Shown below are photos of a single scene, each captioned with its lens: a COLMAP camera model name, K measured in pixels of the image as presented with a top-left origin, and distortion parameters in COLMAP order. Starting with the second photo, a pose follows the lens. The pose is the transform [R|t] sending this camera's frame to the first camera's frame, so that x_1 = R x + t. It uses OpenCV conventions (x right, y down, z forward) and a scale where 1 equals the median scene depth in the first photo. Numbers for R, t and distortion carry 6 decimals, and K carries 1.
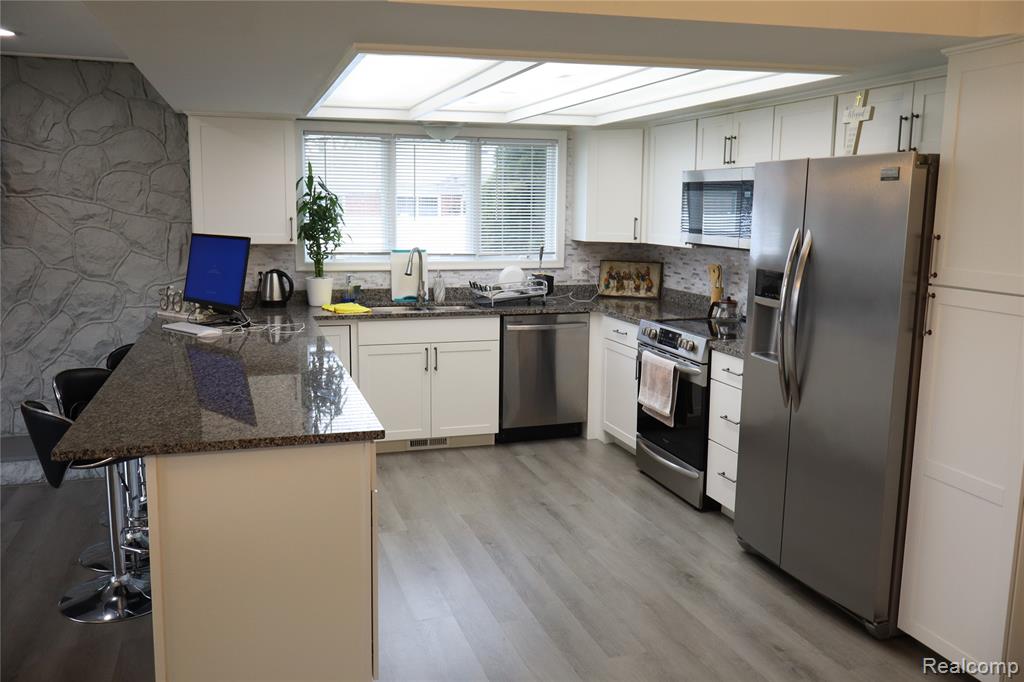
lens RADIAL K [[848.9, 0, 512.0], [0, 848.9, 341.0], [0, 0, 1]] dist [-0.002302, 0.003625]
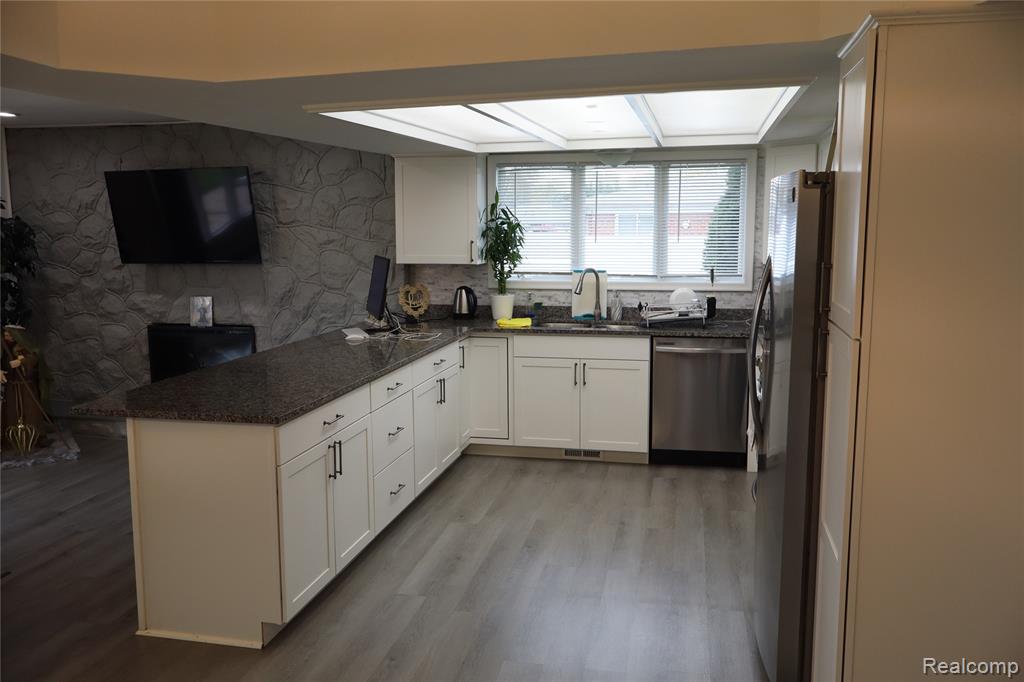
lens RADIAL K [[838.5, 0, 535.9], [0, 838.5, 340.6], [0, 0, 1]] dist [-0.030423, 0.010582]
pose [[0.871807, 0.050699, -0.487218, 0.350102], [-0.062165, 0.998039, -0.007382, -0.008736], [0.485888, 0.036724, 0.873249, 0.062631]]
